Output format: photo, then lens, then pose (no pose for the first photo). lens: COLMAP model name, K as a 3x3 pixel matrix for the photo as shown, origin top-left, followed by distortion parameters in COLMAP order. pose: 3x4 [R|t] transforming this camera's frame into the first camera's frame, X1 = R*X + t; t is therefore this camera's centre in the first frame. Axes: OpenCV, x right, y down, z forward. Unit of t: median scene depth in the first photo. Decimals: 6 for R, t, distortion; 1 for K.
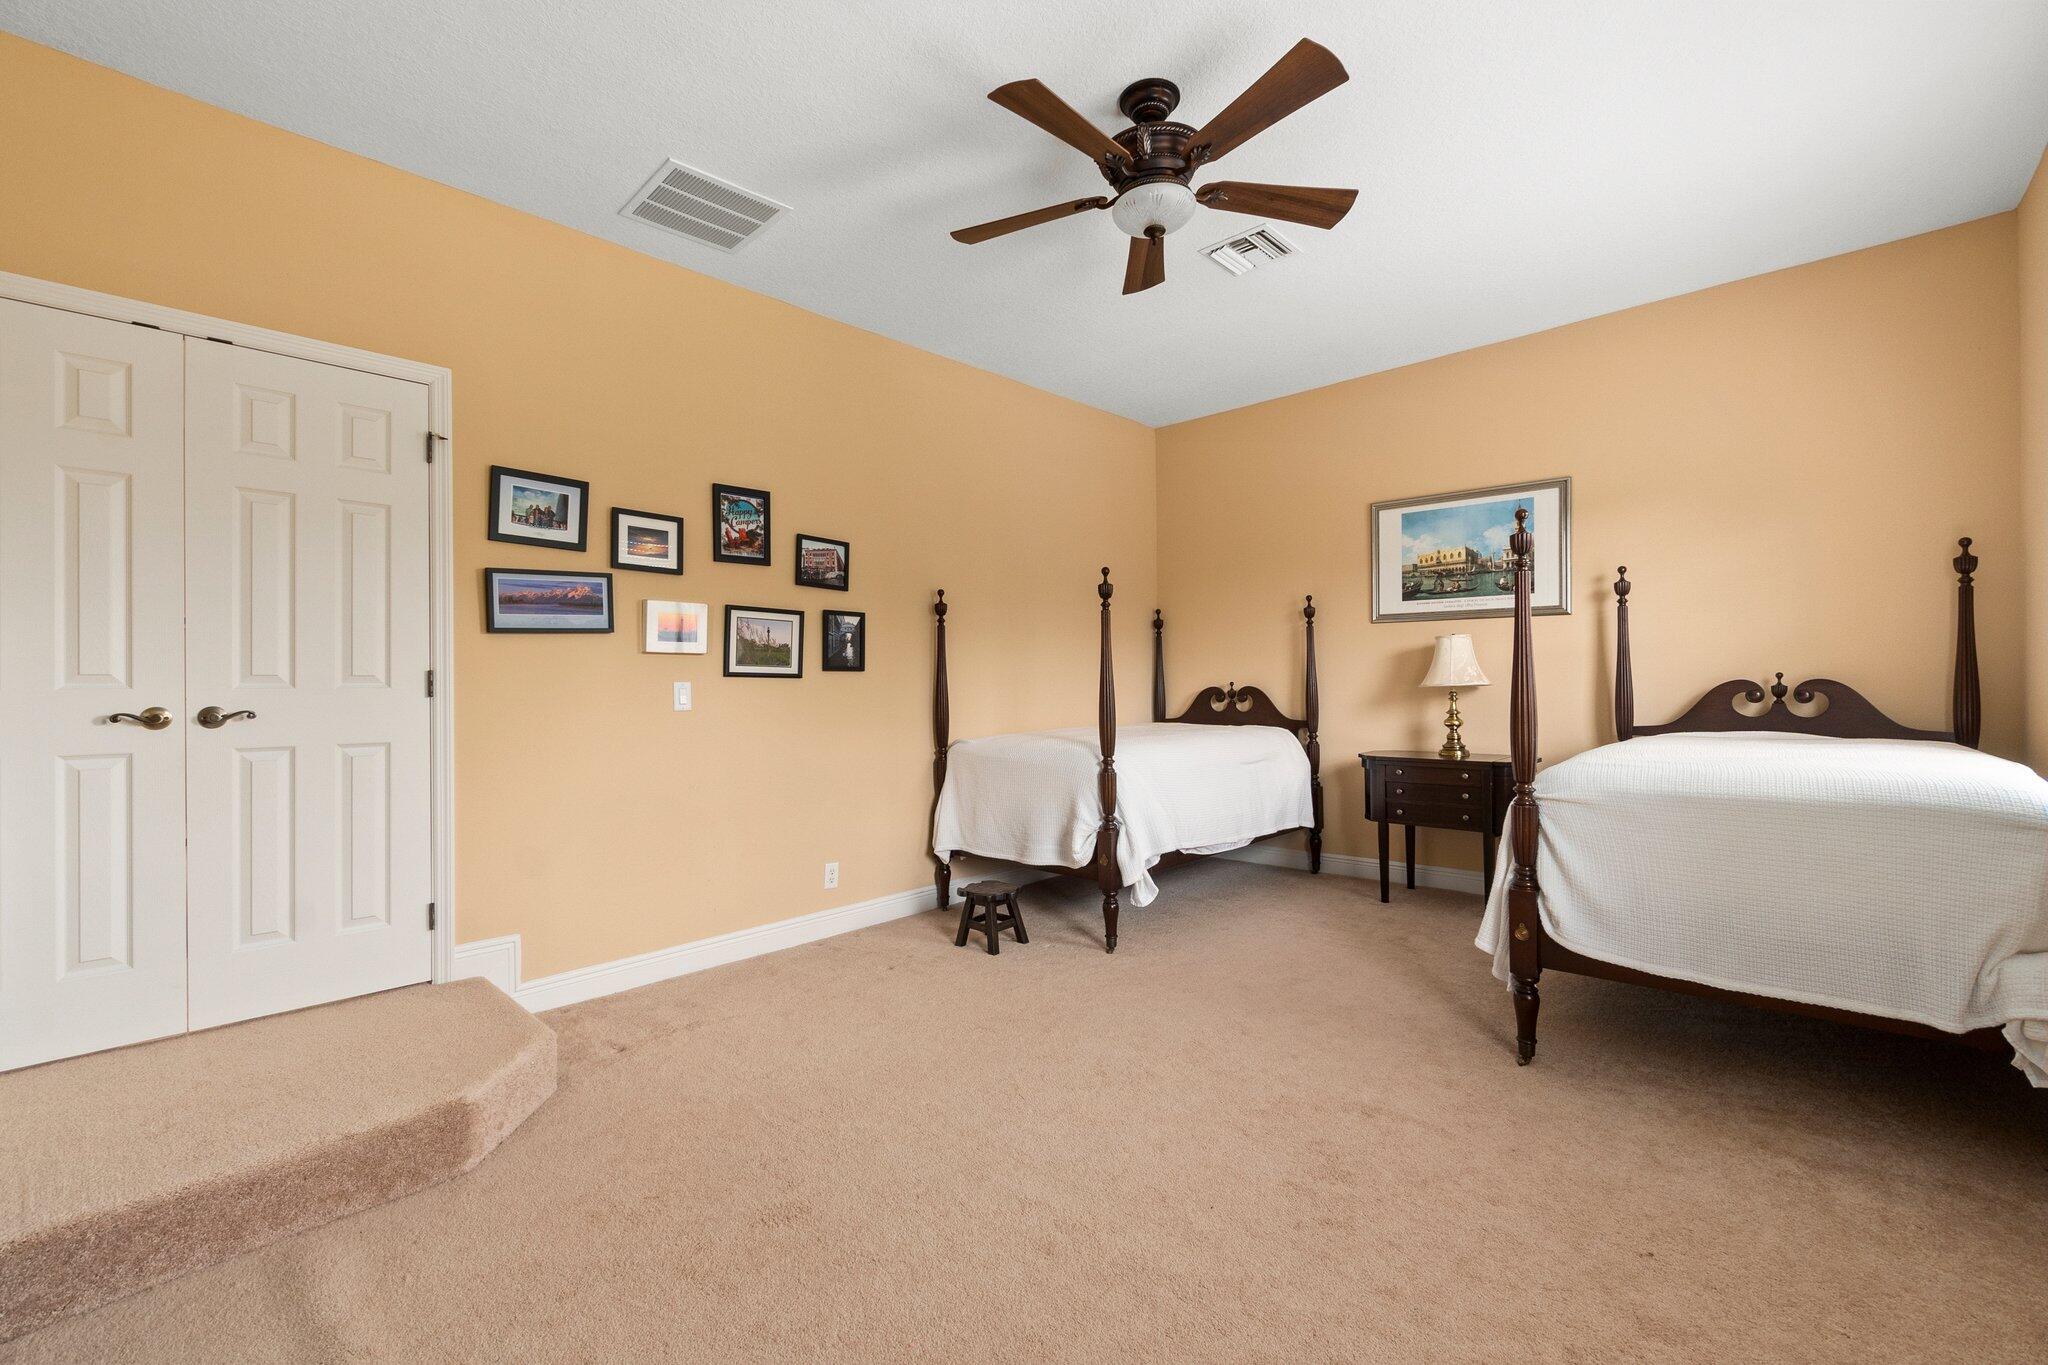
lens RADIAL K [[879.8, 0, 1025.2], [0, 879.8, 683.0], [0, 0, 1]] dist [0.001894, 0.000574]
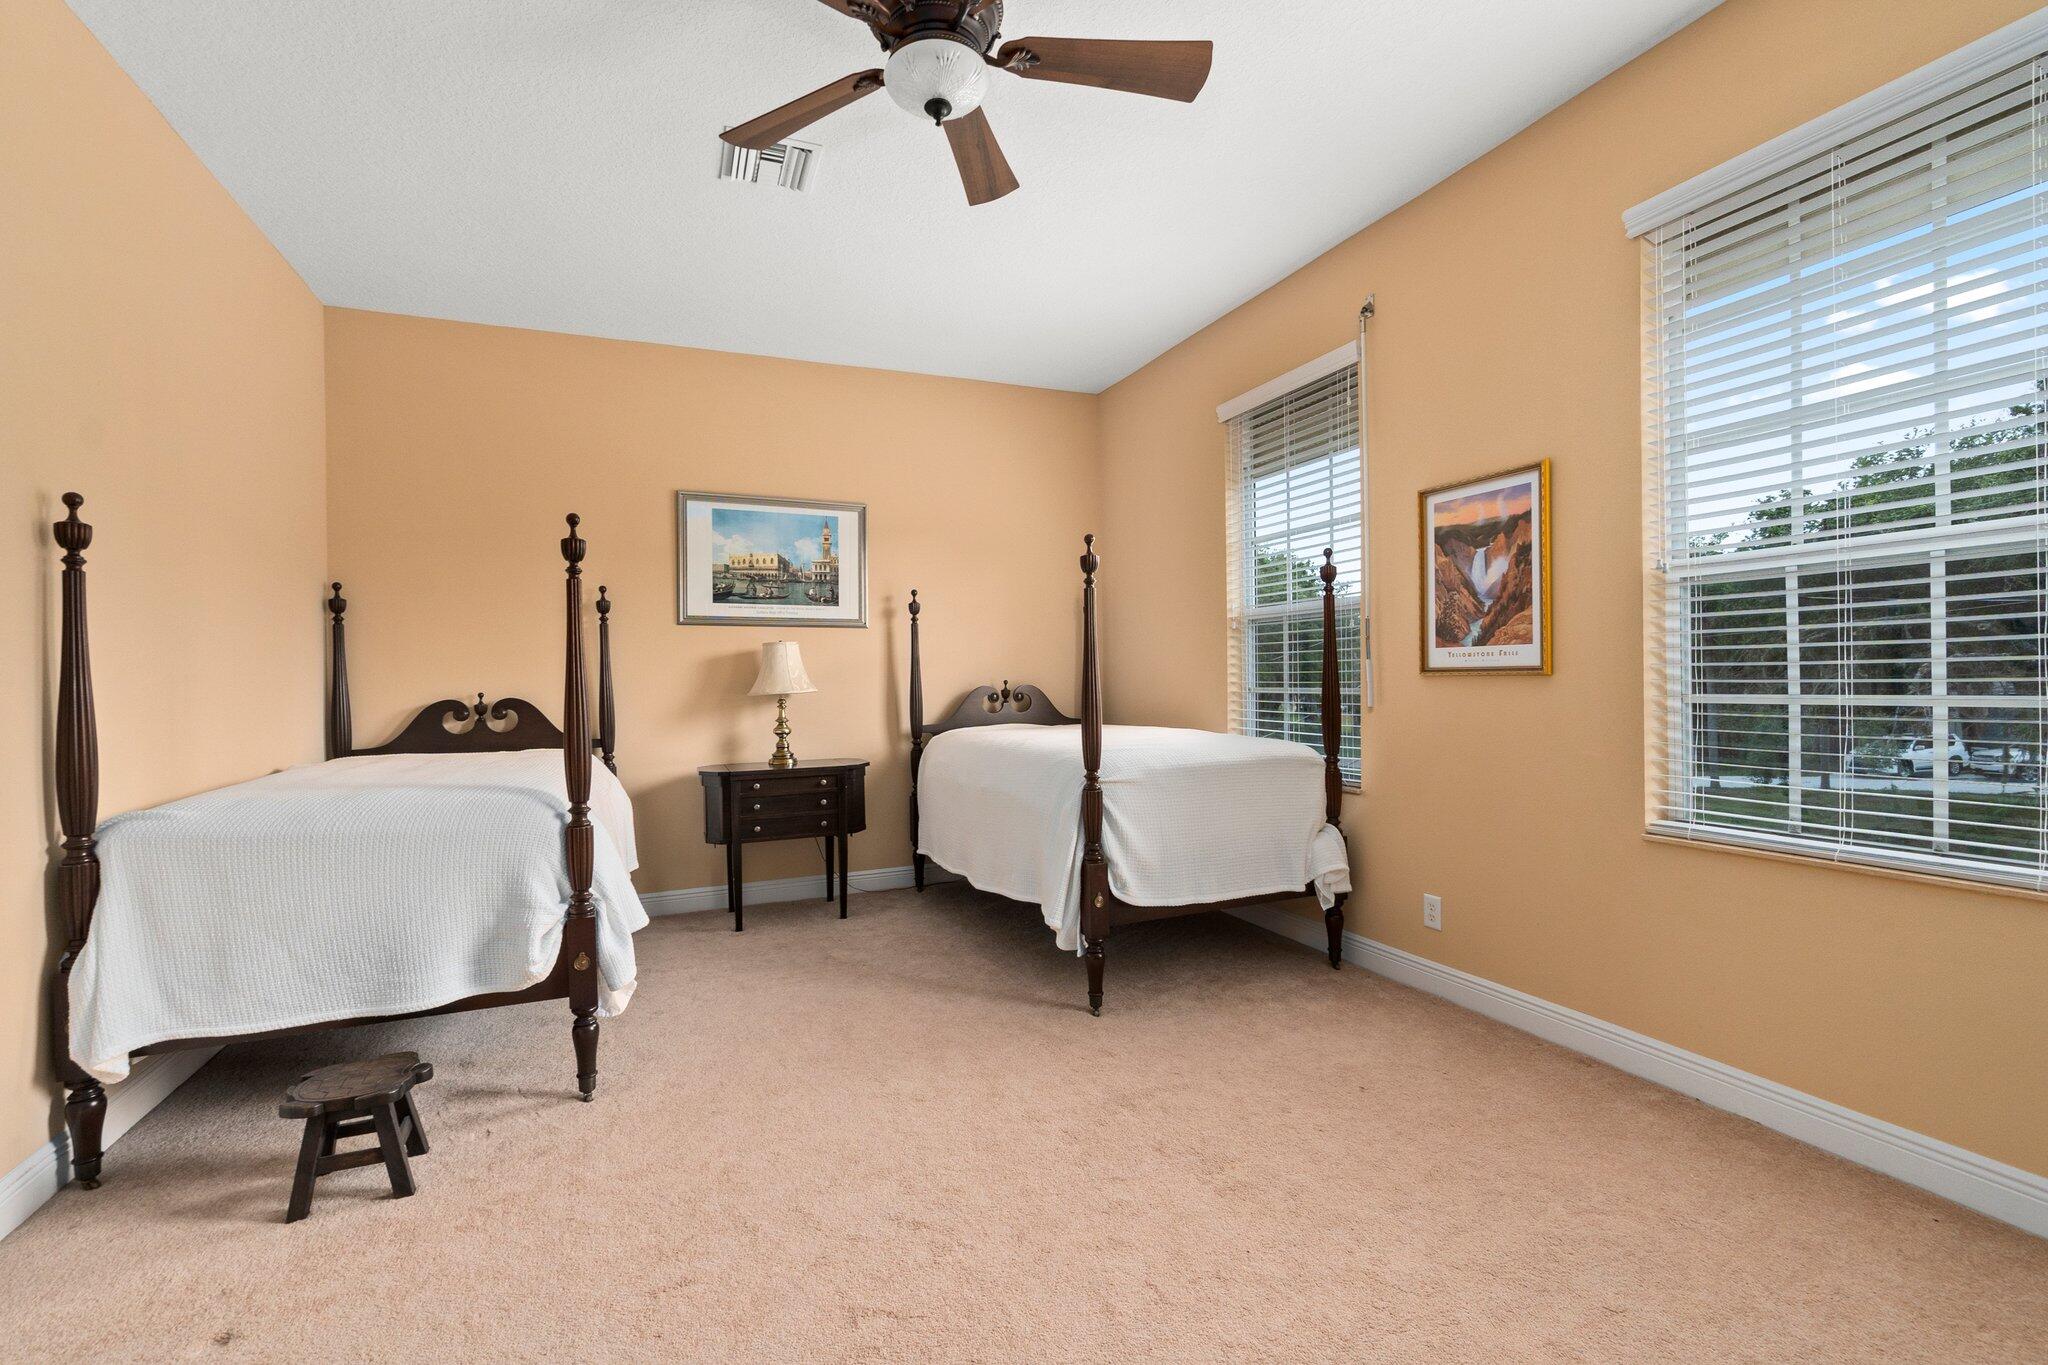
lens RADIAL K [[884.7, 0, 1023.9], [0, 884.7, 678.6], [0, 0, 1]] dist [-0.001721, -0.000005]
pose [[0.408792, 0.007259, 0.912599, -0.305993], [0.013516, 0.999811, -0.014007, 0.004339], [-0.912528, 0.018061, 0.408616, 0.347986]]
